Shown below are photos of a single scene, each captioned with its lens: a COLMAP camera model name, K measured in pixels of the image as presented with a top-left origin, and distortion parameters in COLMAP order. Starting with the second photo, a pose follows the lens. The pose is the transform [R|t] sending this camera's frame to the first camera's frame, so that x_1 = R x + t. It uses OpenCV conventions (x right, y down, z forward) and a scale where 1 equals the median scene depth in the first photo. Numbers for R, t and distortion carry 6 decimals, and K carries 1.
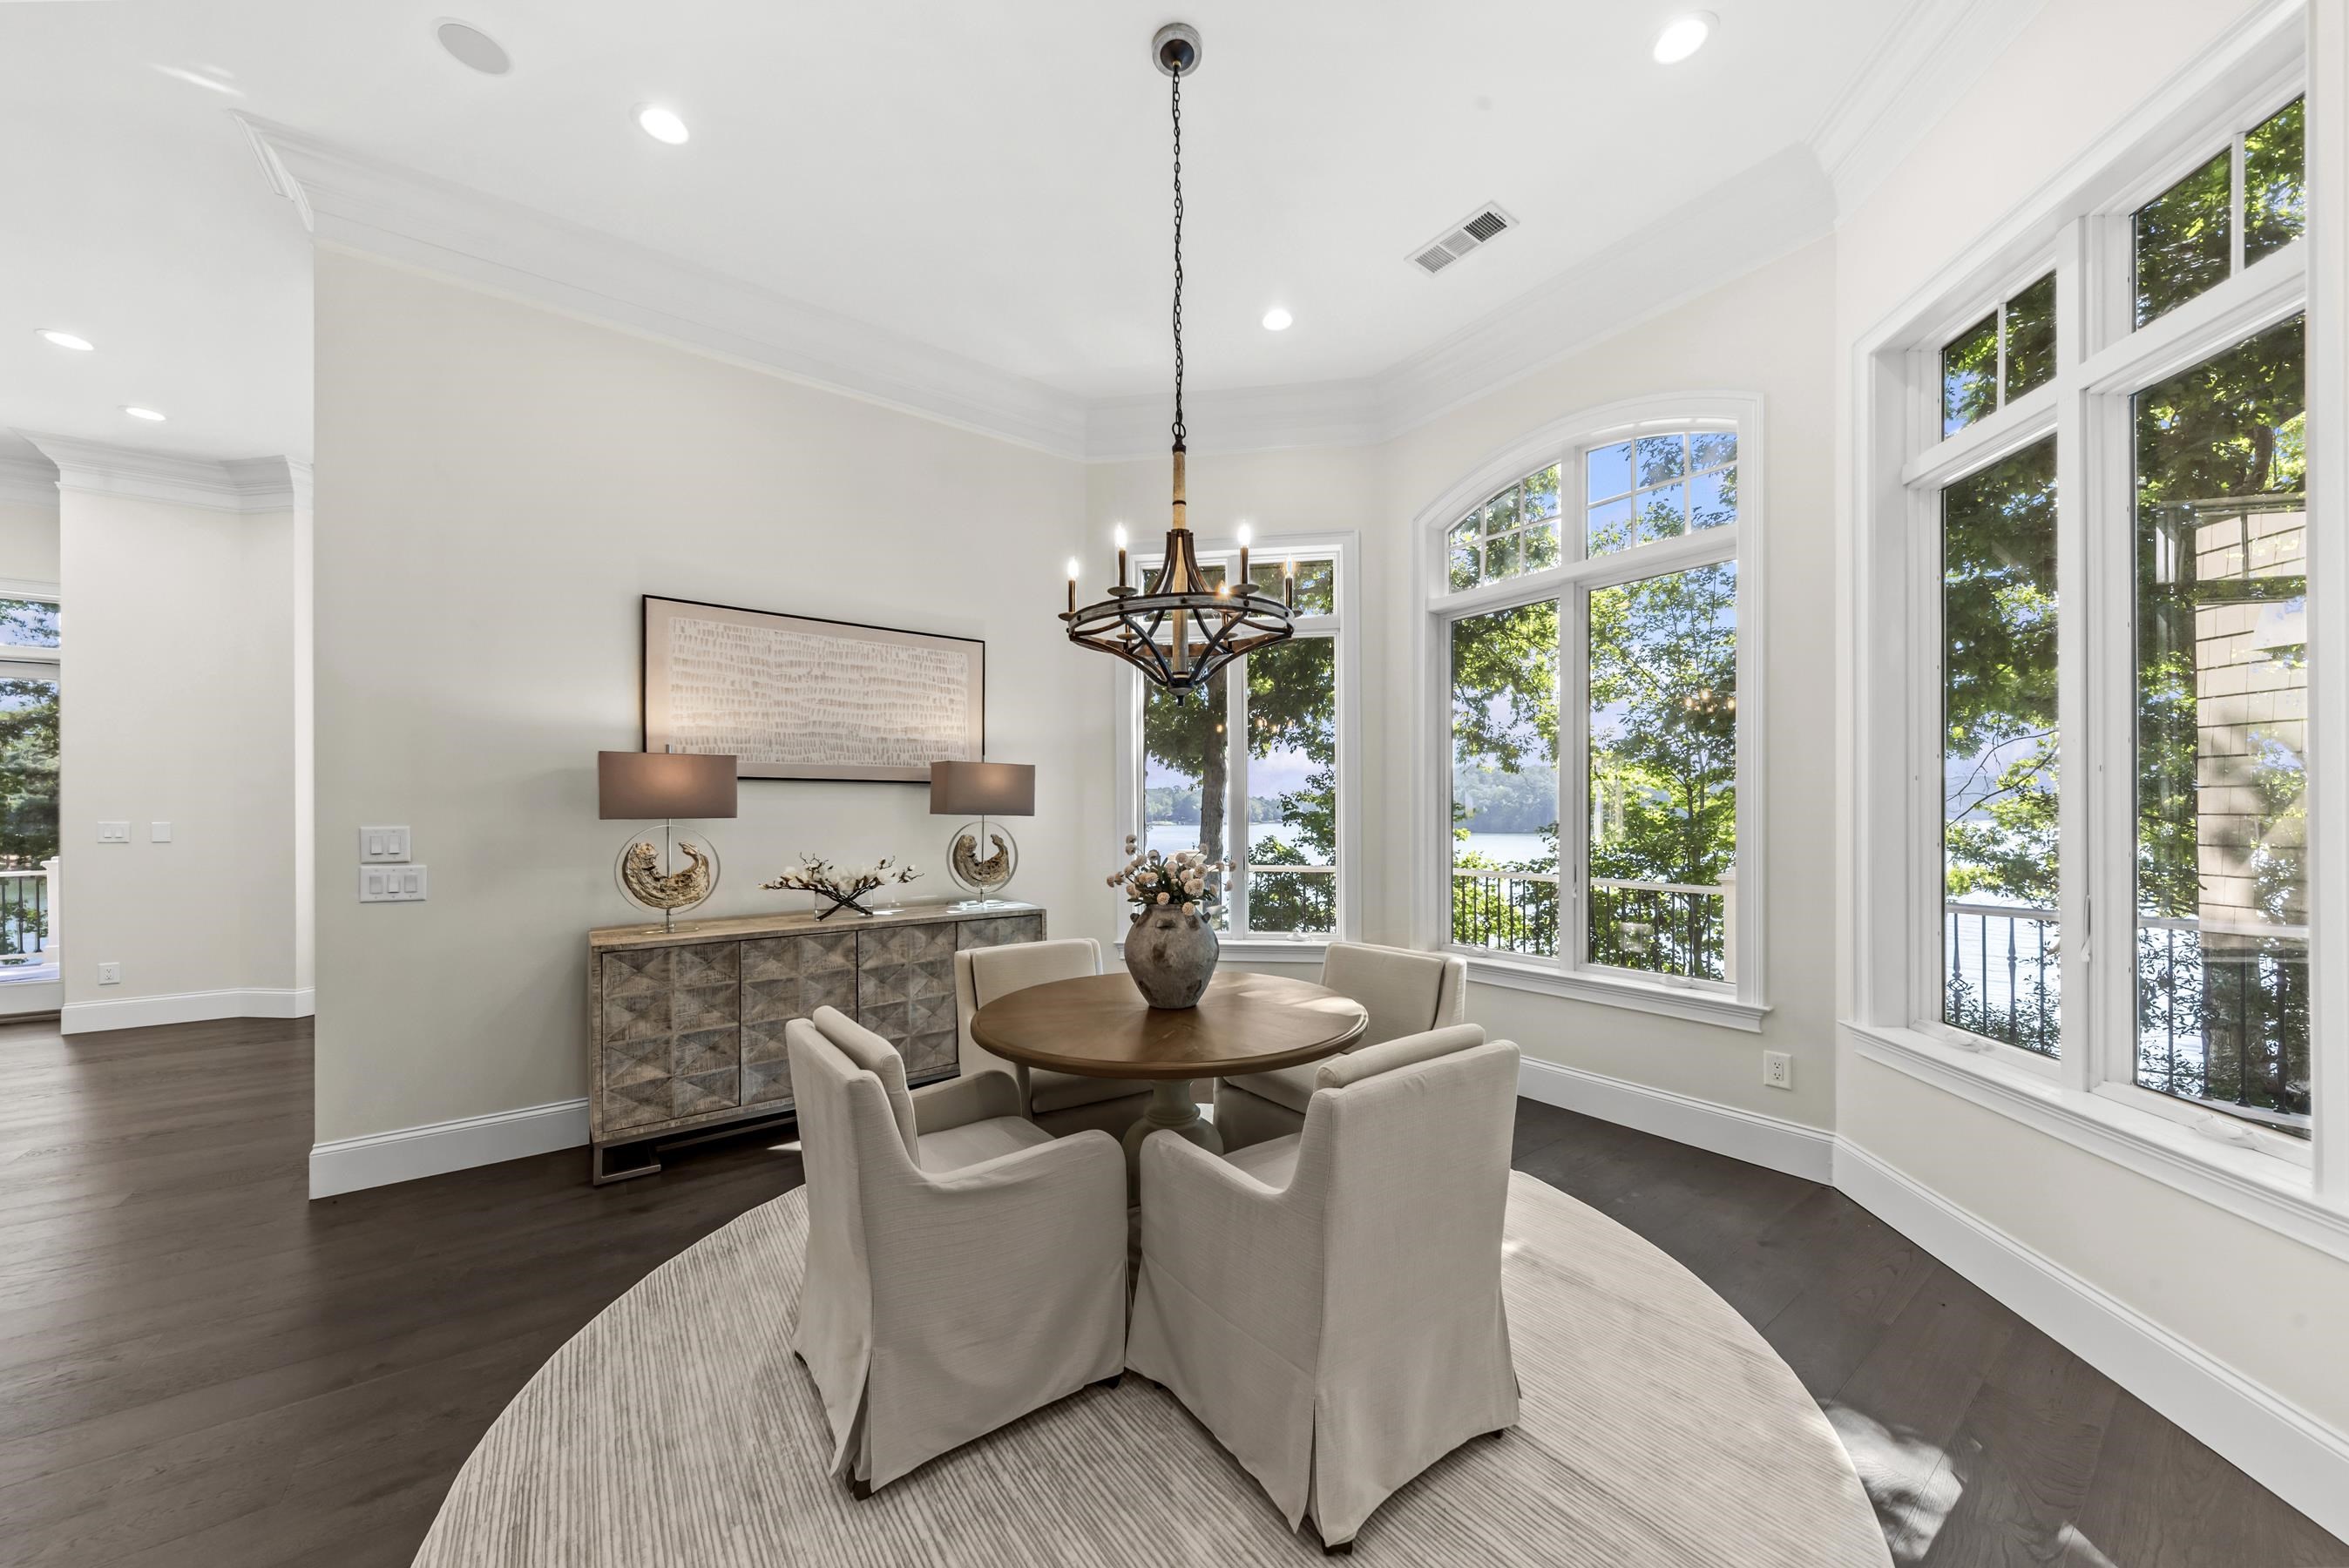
lens RADIAL K [[820.5, 0, 1198.0], [0, 820.5, 781.8], [0, 0, 1]] dist [0.002217, -0.000162]
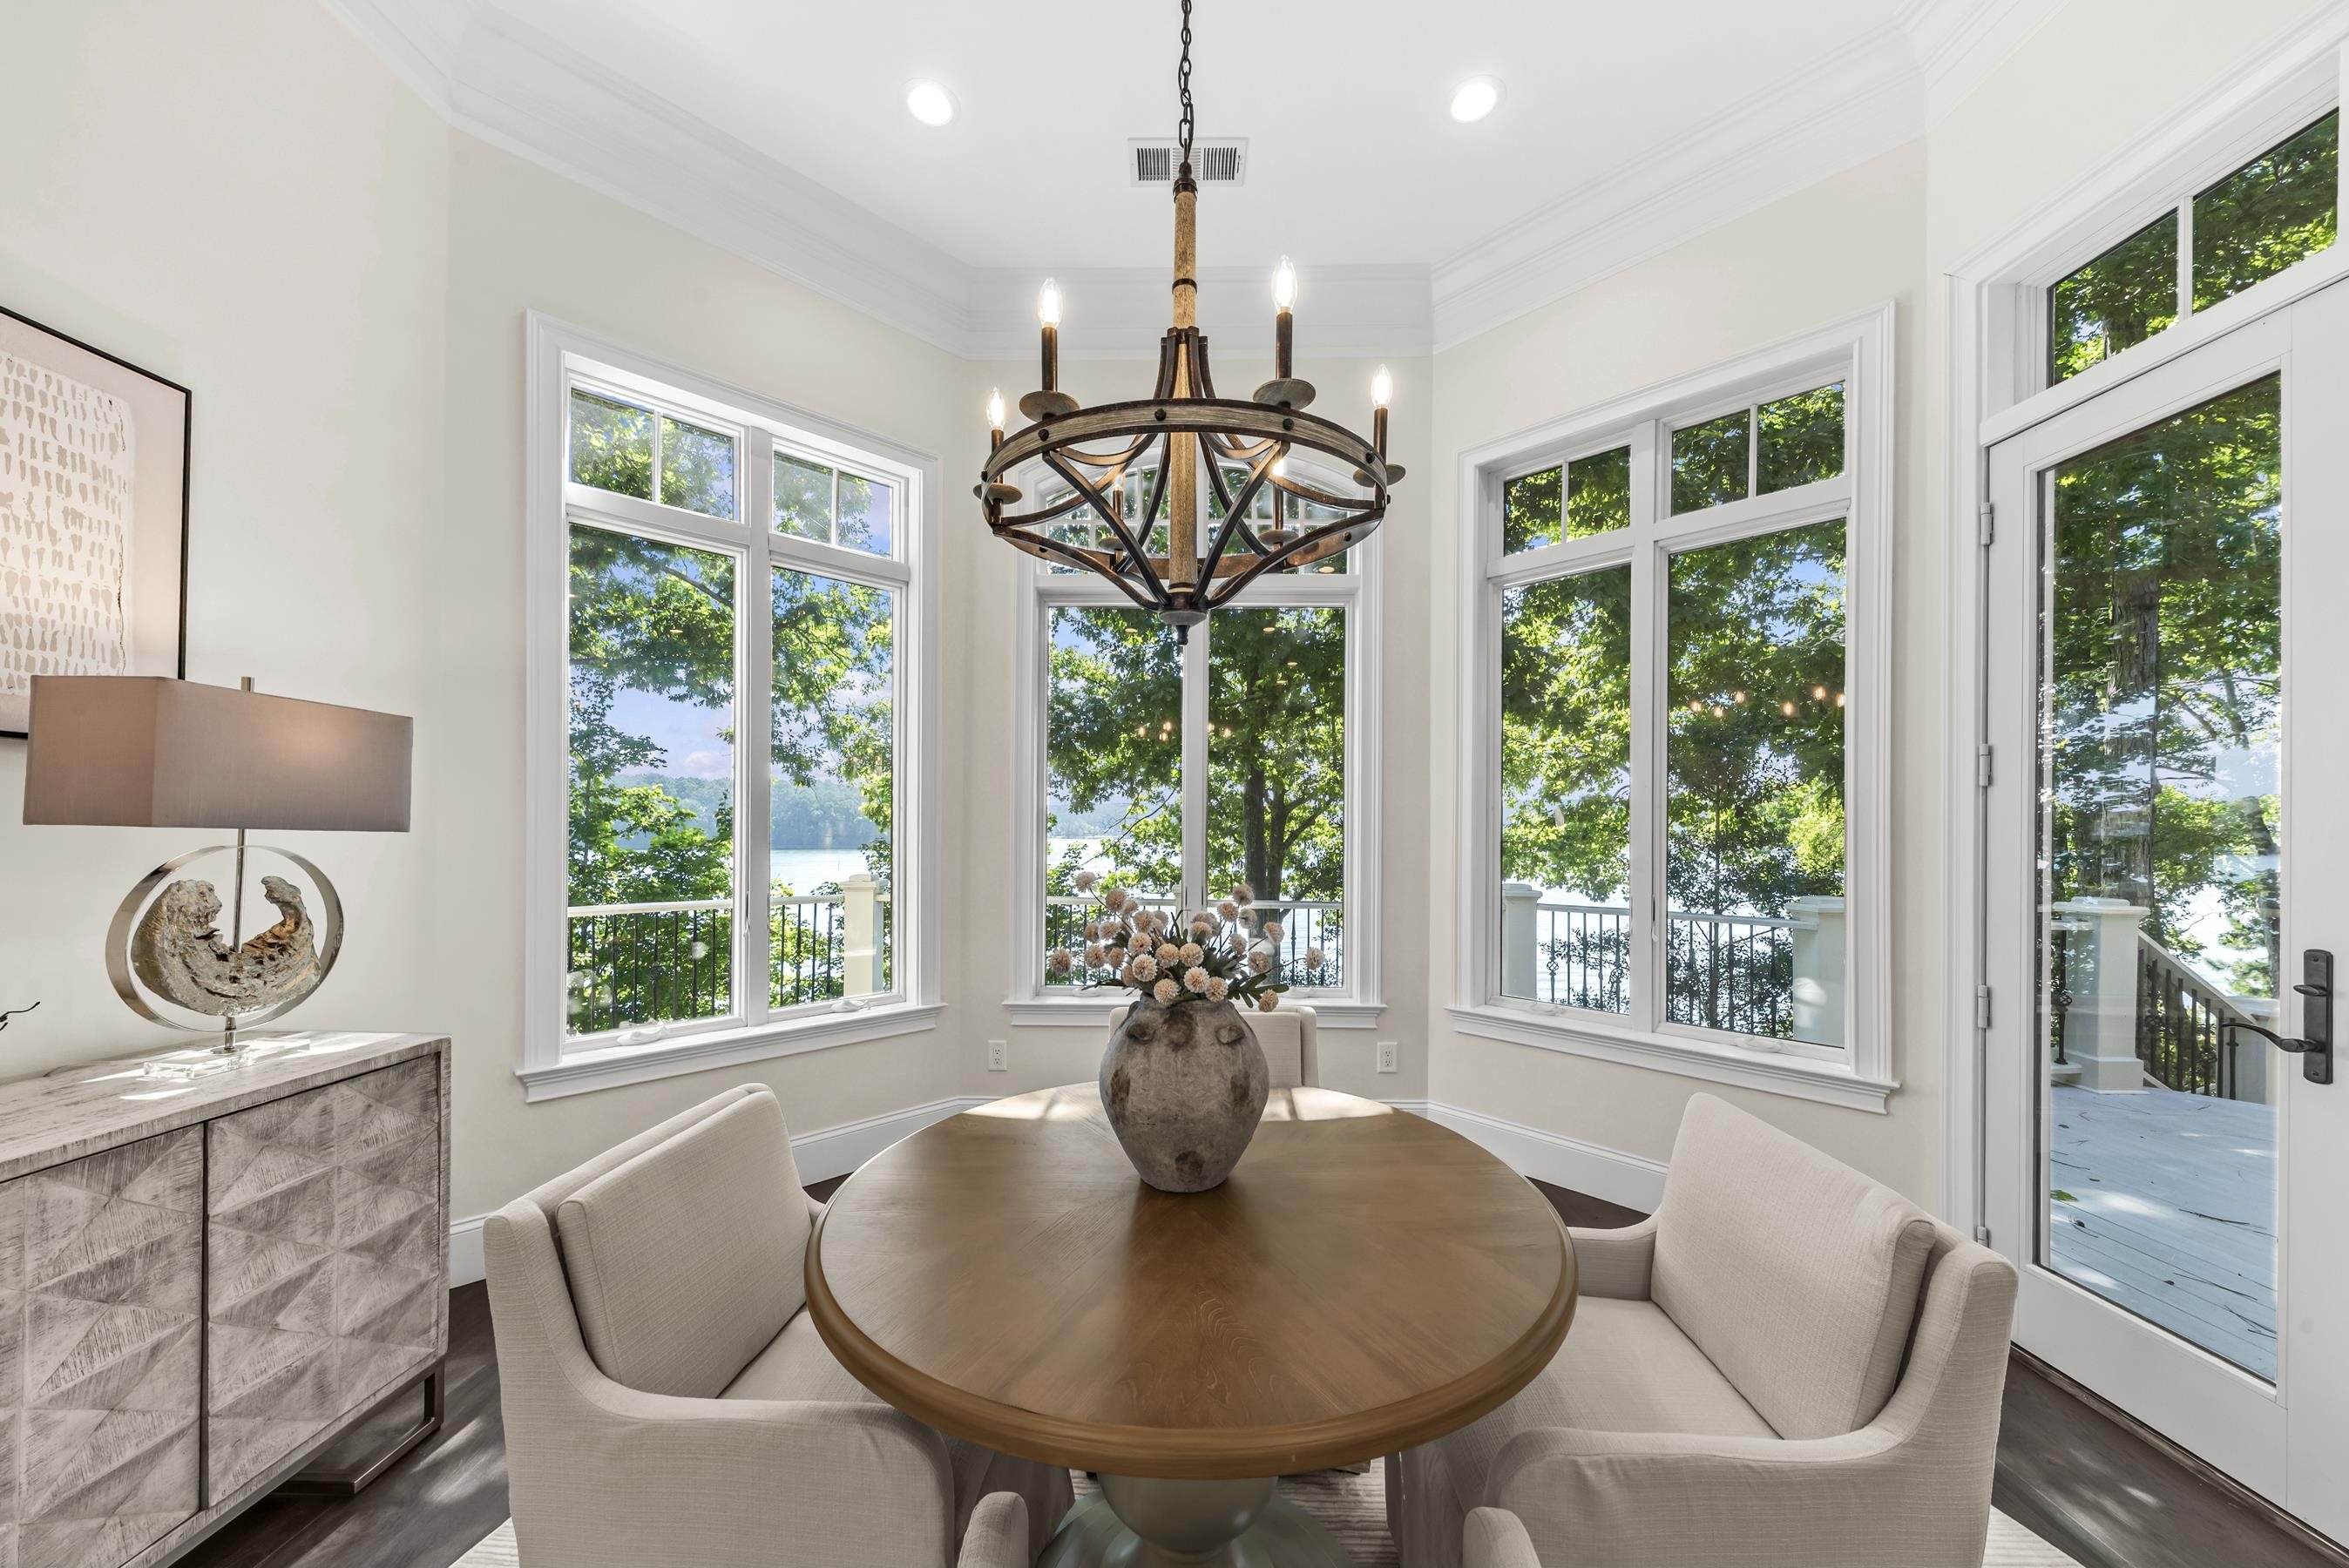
lens RADIAL K [[811.8, 0, 1172.9], [0, 811.8, 808.4], [0, 0, 1]] dist [-0.000590, -0.000056]
pose [[0.622979, 0.028485, 0.781720, -0.293090], [-0.037931, 0.999261, -0.006183, 0.016651], [-0.781318, -0.025799, 0.623599, 0.417034]]
